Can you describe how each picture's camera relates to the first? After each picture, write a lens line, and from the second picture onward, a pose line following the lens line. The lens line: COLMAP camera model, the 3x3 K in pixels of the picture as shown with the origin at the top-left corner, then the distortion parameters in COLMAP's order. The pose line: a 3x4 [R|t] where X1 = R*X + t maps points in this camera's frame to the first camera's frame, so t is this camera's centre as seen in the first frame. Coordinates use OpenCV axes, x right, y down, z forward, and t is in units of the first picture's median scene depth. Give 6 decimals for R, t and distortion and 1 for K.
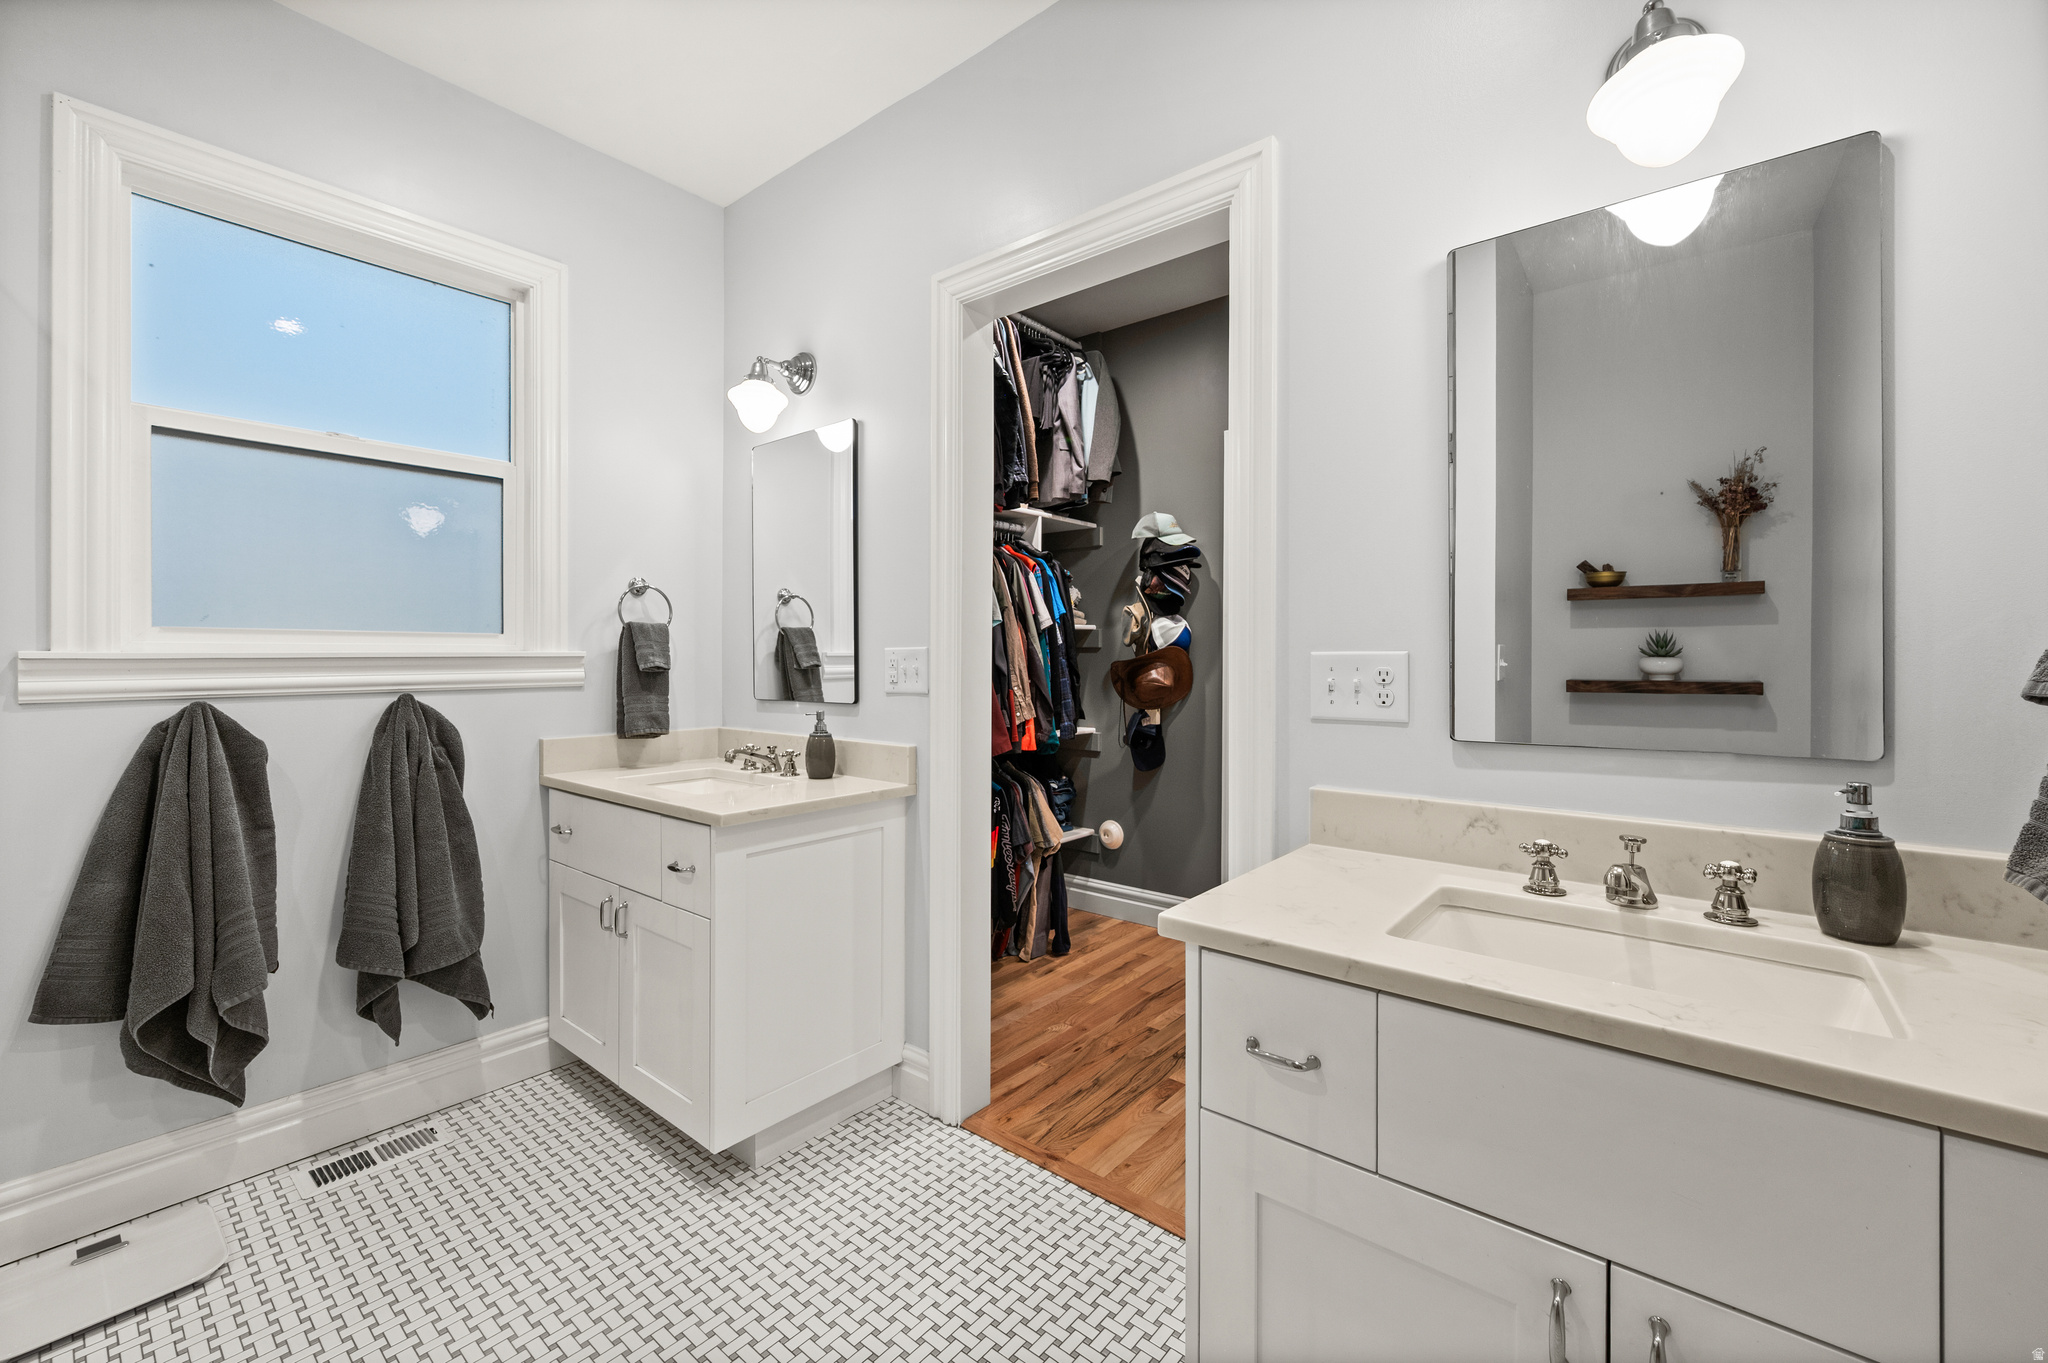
lens RADIAL K [[829.9, 0, 1032.4], [0, 829.9, 666.9], [0, 0, 1]] dist [-0.001411, -0.000287]
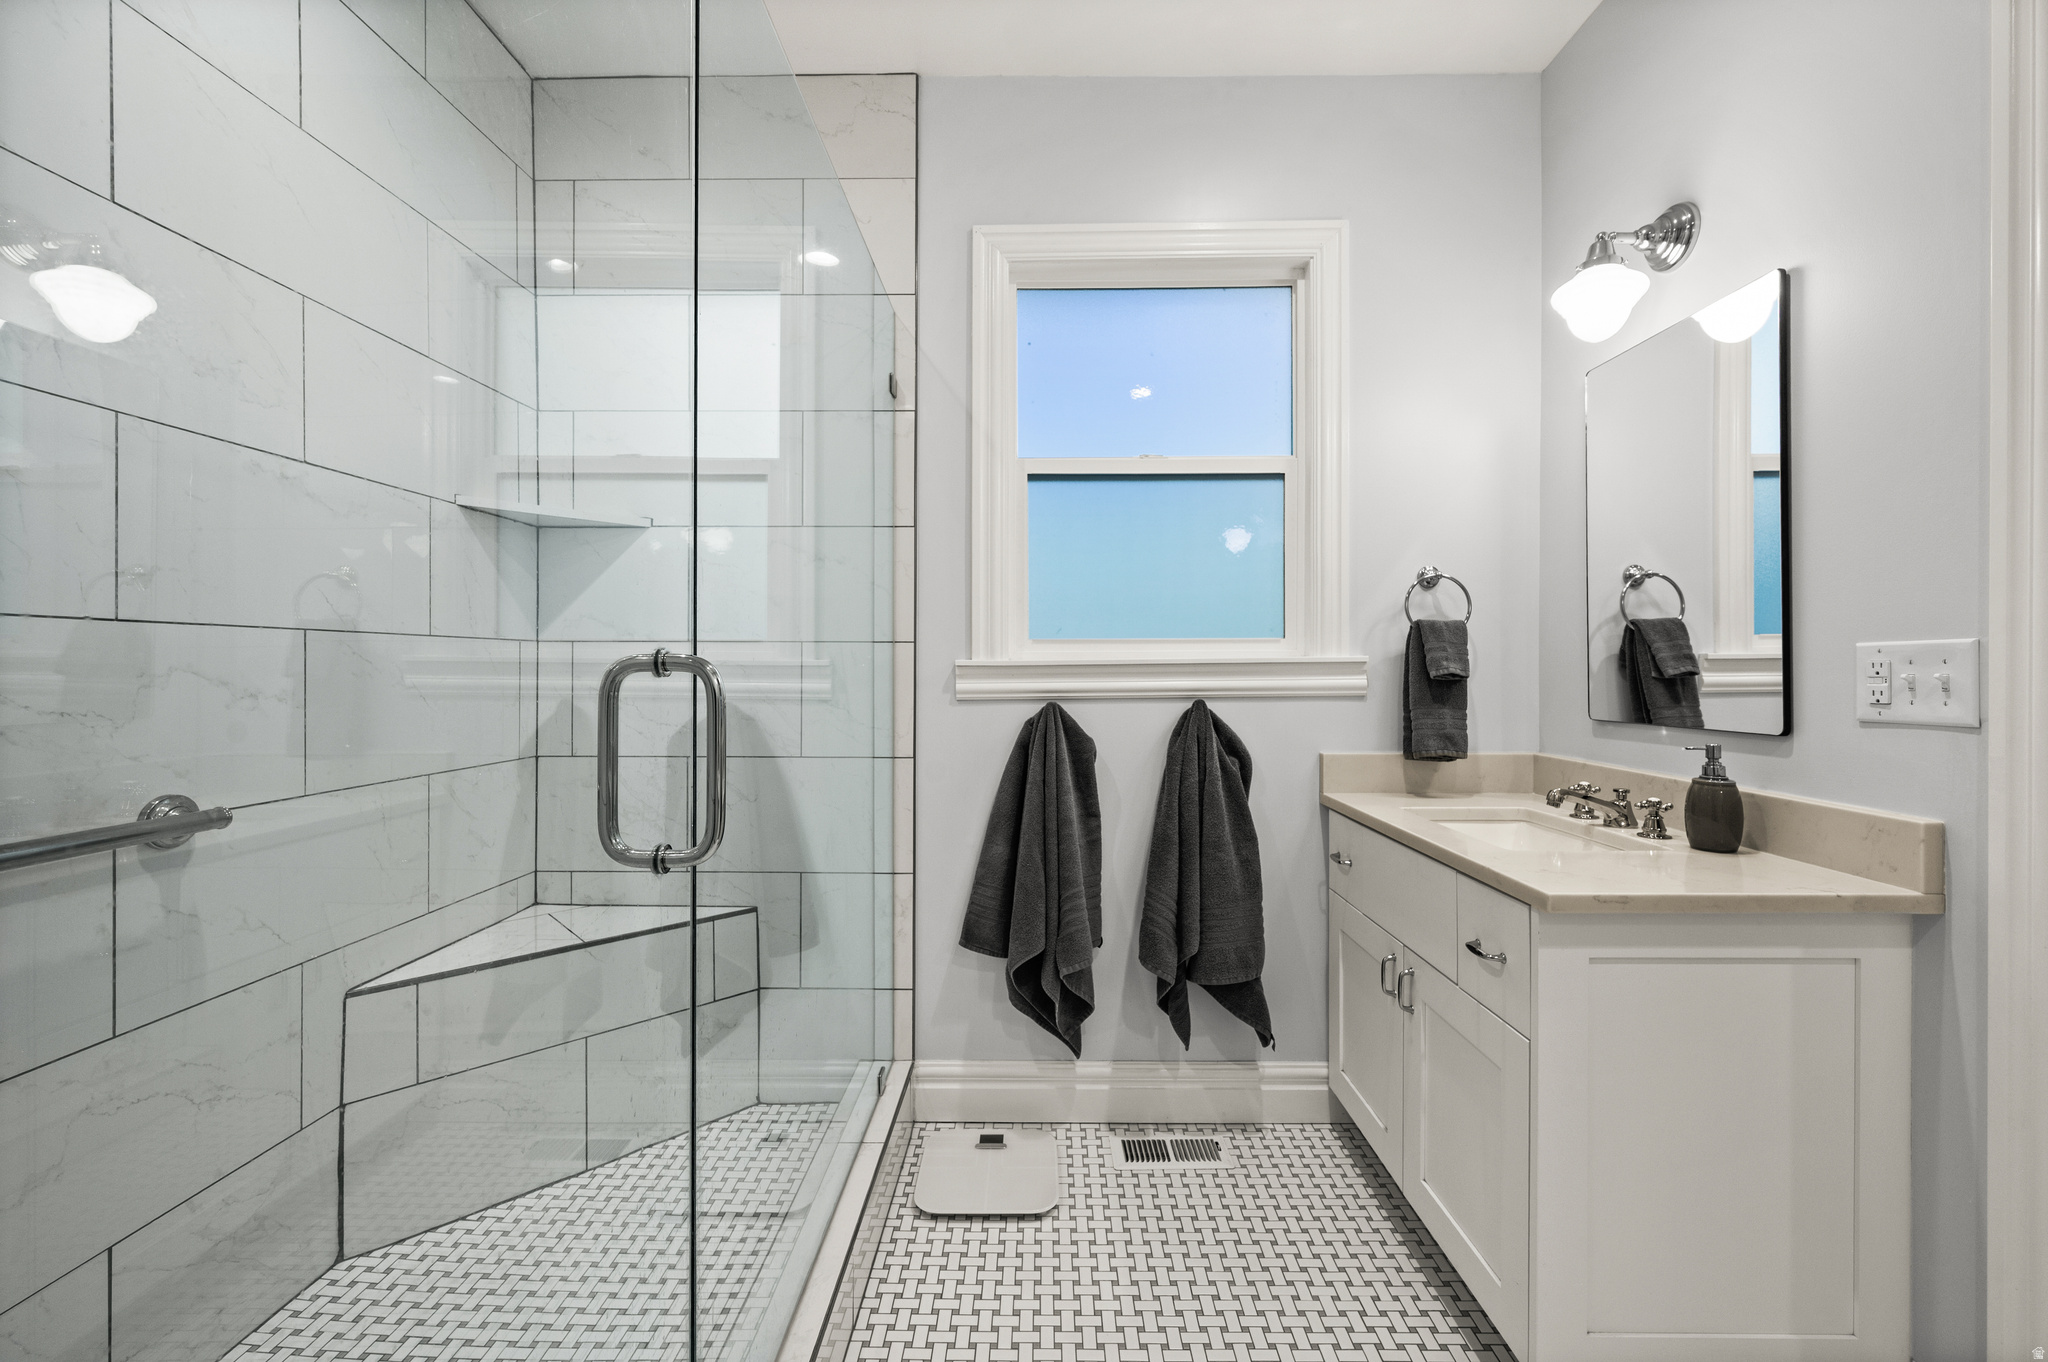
lens RADIAL K [[829.9, 0, 1032.4], [0, 829.9, 666.4], [0, 0, 1]] dist [-0.001411, -0.000287]
pose [[0.626224, -0.003119, -0.779637, -0.085365], [-0.004259, 0.999963, -0.007422, 0.000191], [0.779631, 0.007969, 0.626188, 0.190892]]
